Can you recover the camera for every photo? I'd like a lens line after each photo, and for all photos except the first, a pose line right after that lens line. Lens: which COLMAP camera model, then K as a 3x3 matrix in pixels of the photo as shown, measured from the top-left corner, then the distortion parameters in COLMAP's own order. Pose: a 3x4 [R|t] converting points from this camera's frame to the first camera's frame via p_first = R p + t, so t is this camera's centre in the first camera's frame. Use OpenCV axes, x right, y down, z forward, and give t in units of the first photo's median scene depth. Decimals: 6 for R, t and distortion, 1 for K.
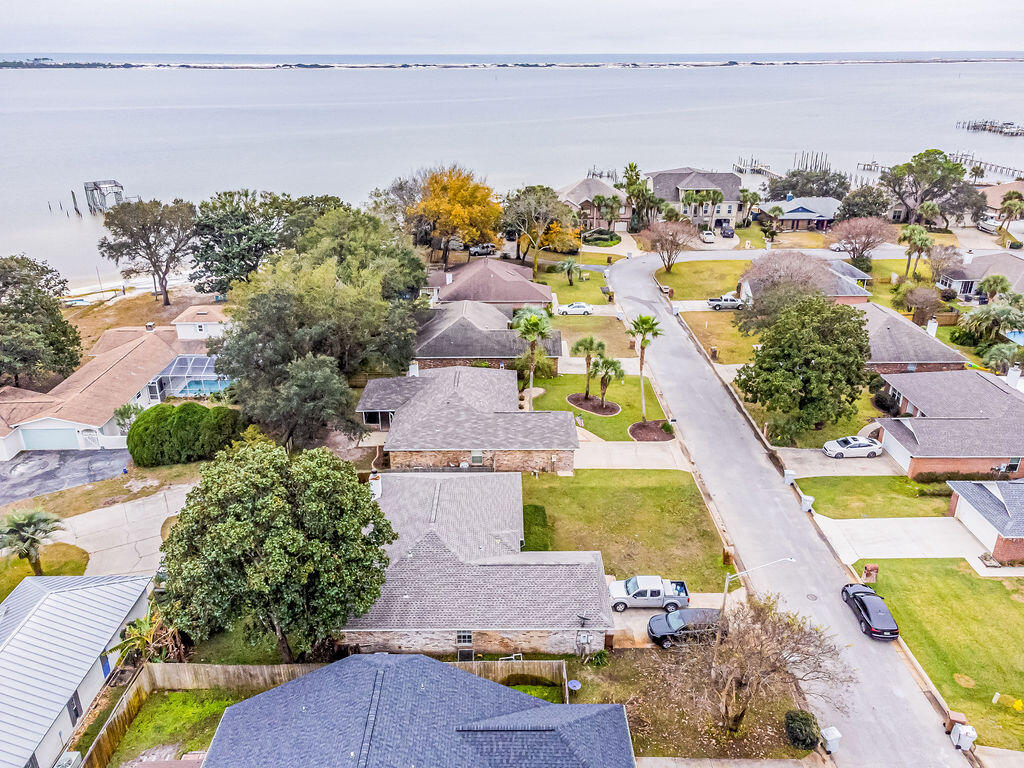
lens RADIAL K [[760.8, 0, 514.9], [0, 760.8, 383.2], [0, 0, 1]] dist [0.018624, 0.000445]
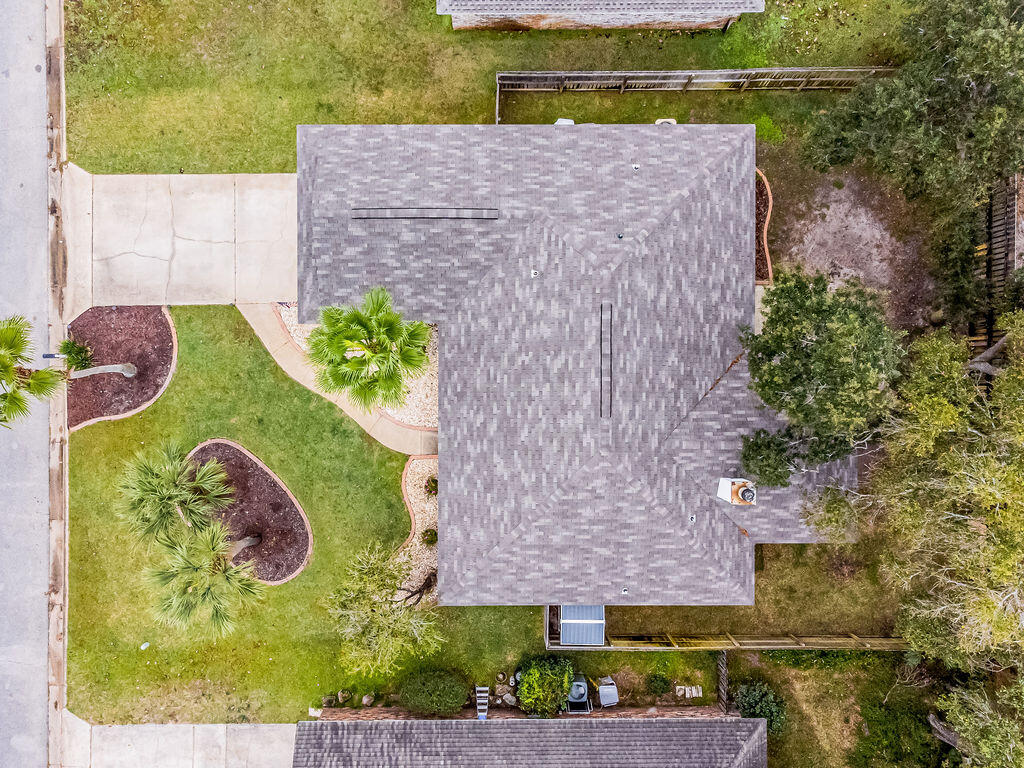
lens RADIAL K [[769.0, 0, 513.1], [0, 769.0, 397.0], [0, 0, 1]] dist [0.019475, 0.004586]
pose [[-0.999947, -0.007304, -0.007322, -0.020393], [-0.003851, -0.394046, 0.919083, -0.226895], [-0.009598, 0.919062, 0.393997, 0.587591]]
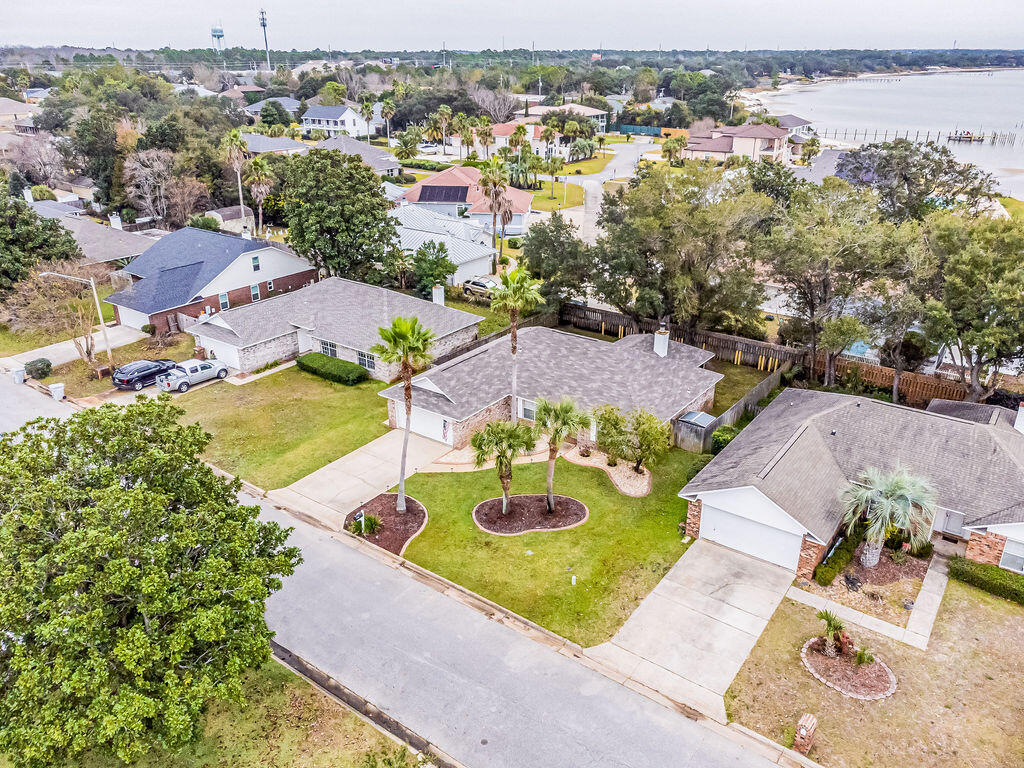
lens RADIAL K [[769.0, 0, 513.1], [0, 769.0, 397.0], [0, 0, 1]] dist [0.019475, 0.004586]
pose [[-0.597265, 0.323924, -0.733722, 0.355775], [-0.318773, 0.743583, 0.587766, -0.256546], [0.735974, 0.584943, -0.340858, 0.834907]]
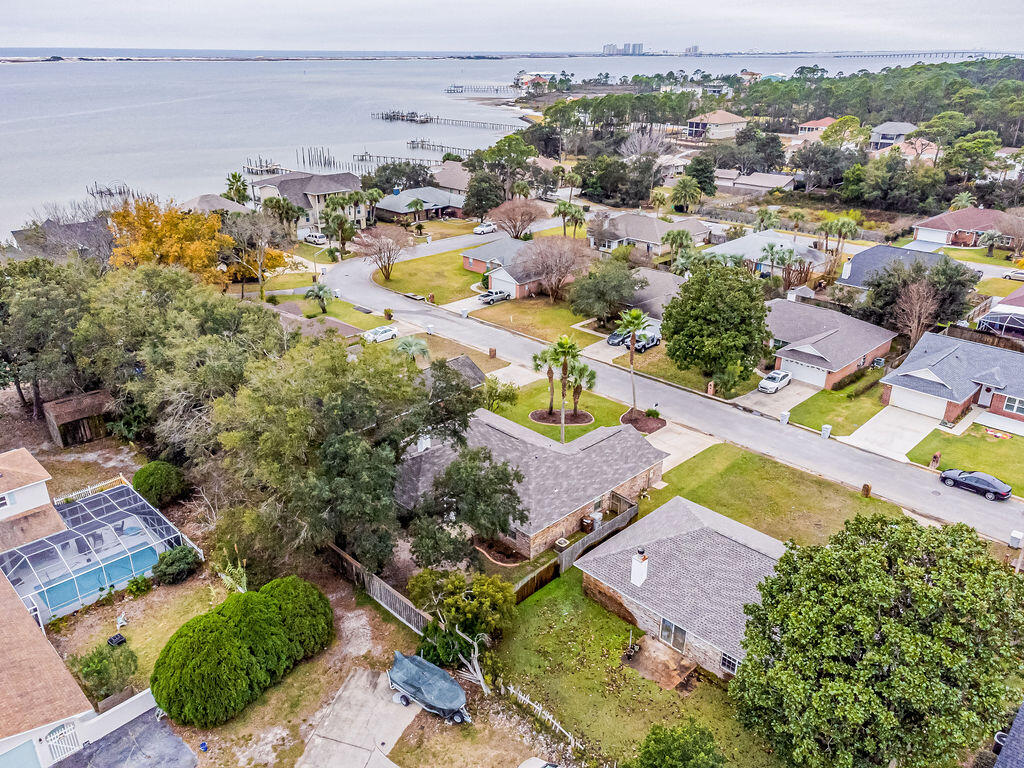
lens RADIAL K [[760.8, 0, 514.9], [0, 760.8, 383.2], [0, 0, 1]] dist [0.018624, 0.000445]
pose [[0.714740, -0.272632, 0.644064, -0.398009], [0.270542, 0.956980, 0.104859, -0.094848], [-0.644944, 0.099300, 0.757751, 0.233859]]
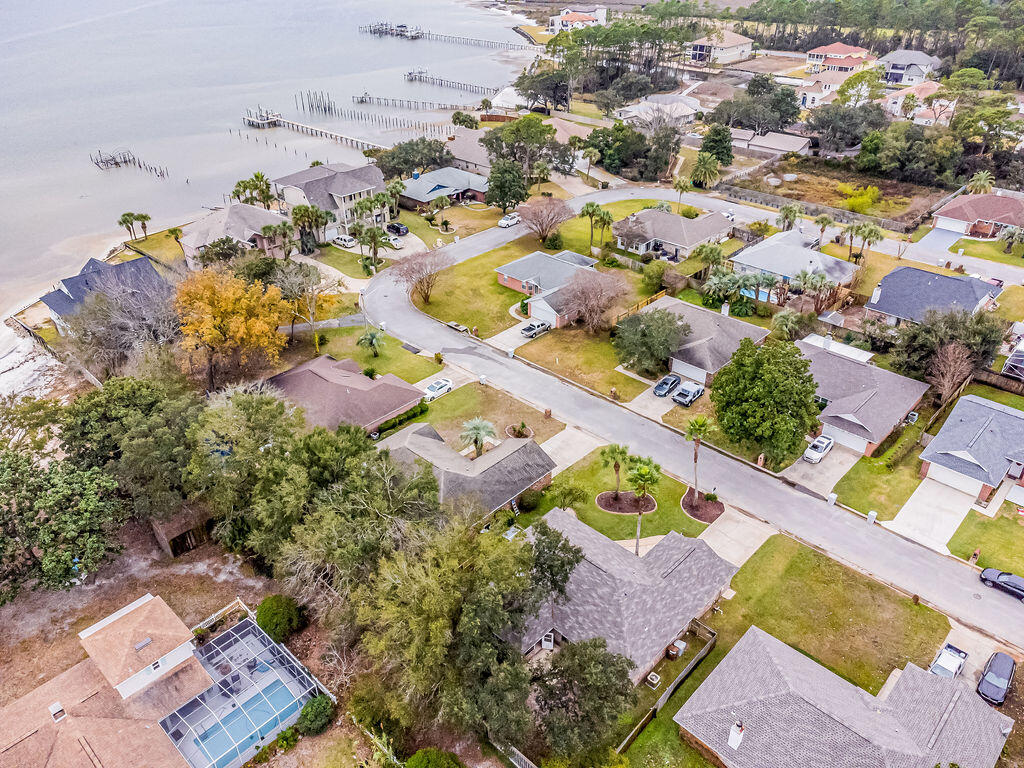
lens RADIAL K [[749.6, 0, 514.8], [0, 749.6, 382.9], [0, 0, 1]] dist [0.014356, 0.005306]
pose [[0.697159, -0.379221, 0.608409, -0.409280], [0.288642, 0.925297, 0.245991, -0.304951], [-0.656244, 0.004117, 0.754538, 0.250665]]
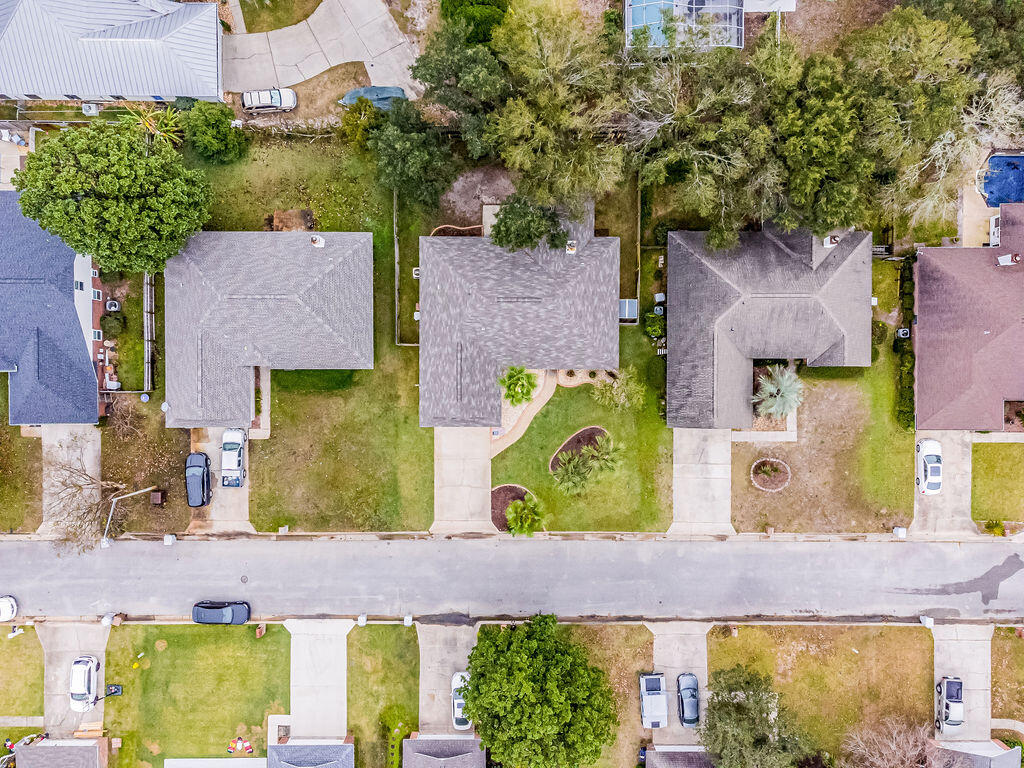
lens RADIAL K [[760.8, 0, 514.9], [0, 760.8, 383.2], [0, 0, 1]] dist [0.018624, 0.000445]
pose [[-0.011469, 0.999711, 0.021123, 0.002056], [-0.395239, -0.023937, 0.918266, -0.551850], [0.918507, 0.002183, 0.395399, 0.432126]]
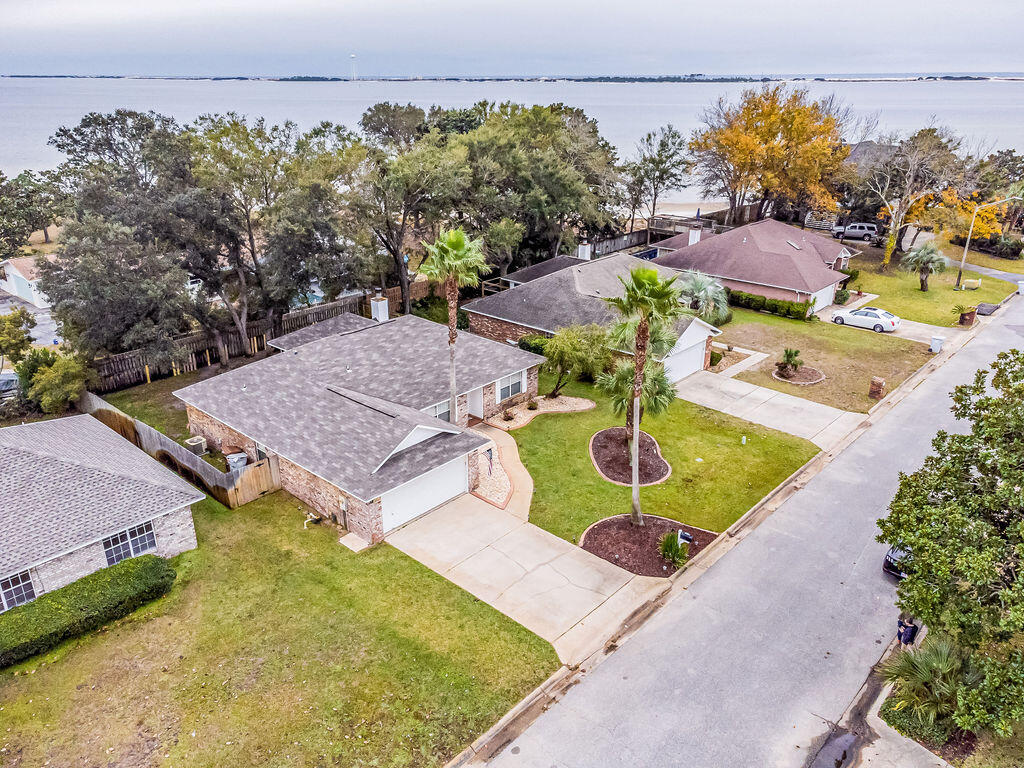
lens RADIAL K [[760.8, 0, 514.9], [0, 760.8, 383.2], [0, 0, 1]] dist [0.018624, 0.000445]
pose [[0.733102, 0.252906, -0.631348, 0.261507], [-0.265514, 0.961053, 0.076673, -0.027005], [0.626151, 0.111422, 0.771700, 0.416959]]
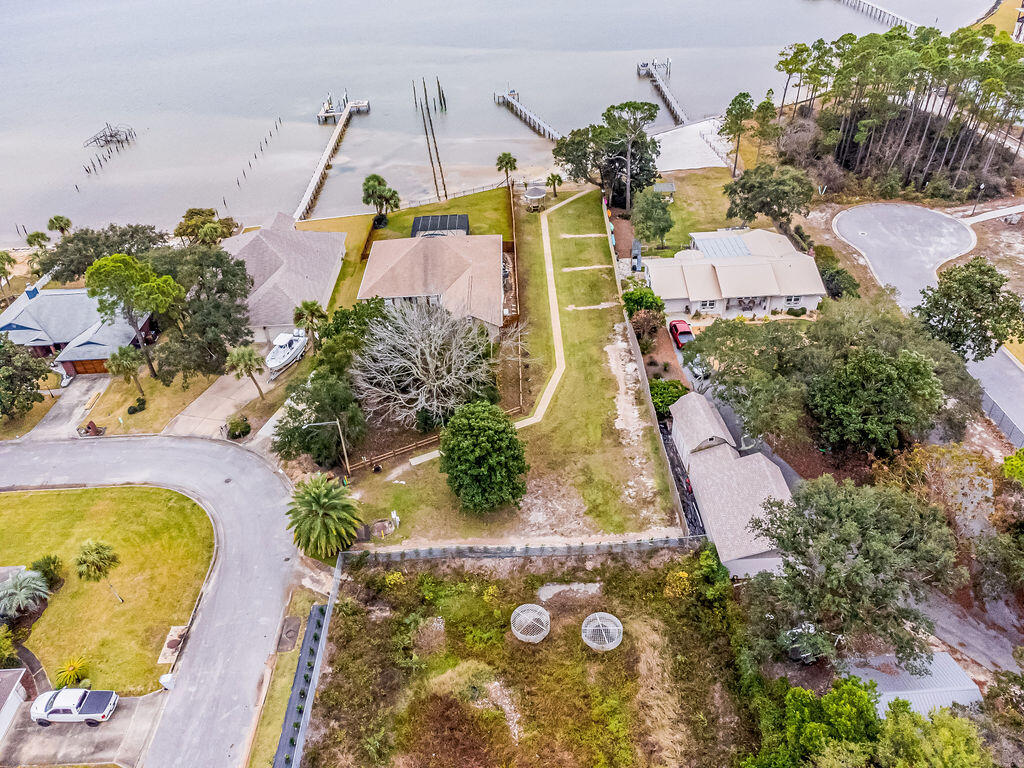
lens RADIAL K [[760.8, 0, 514.9], [0, 760.8, 383.2], [0, 0, 1]] dist [0.018624, 0.000445]
pose [[0.999085, -0.037361, -0.020800, 1.283051], [0.040992, 0.975273, 0.217170, -0.460788], [0.012172, -0.217824, 0.975912, 0.615485]]
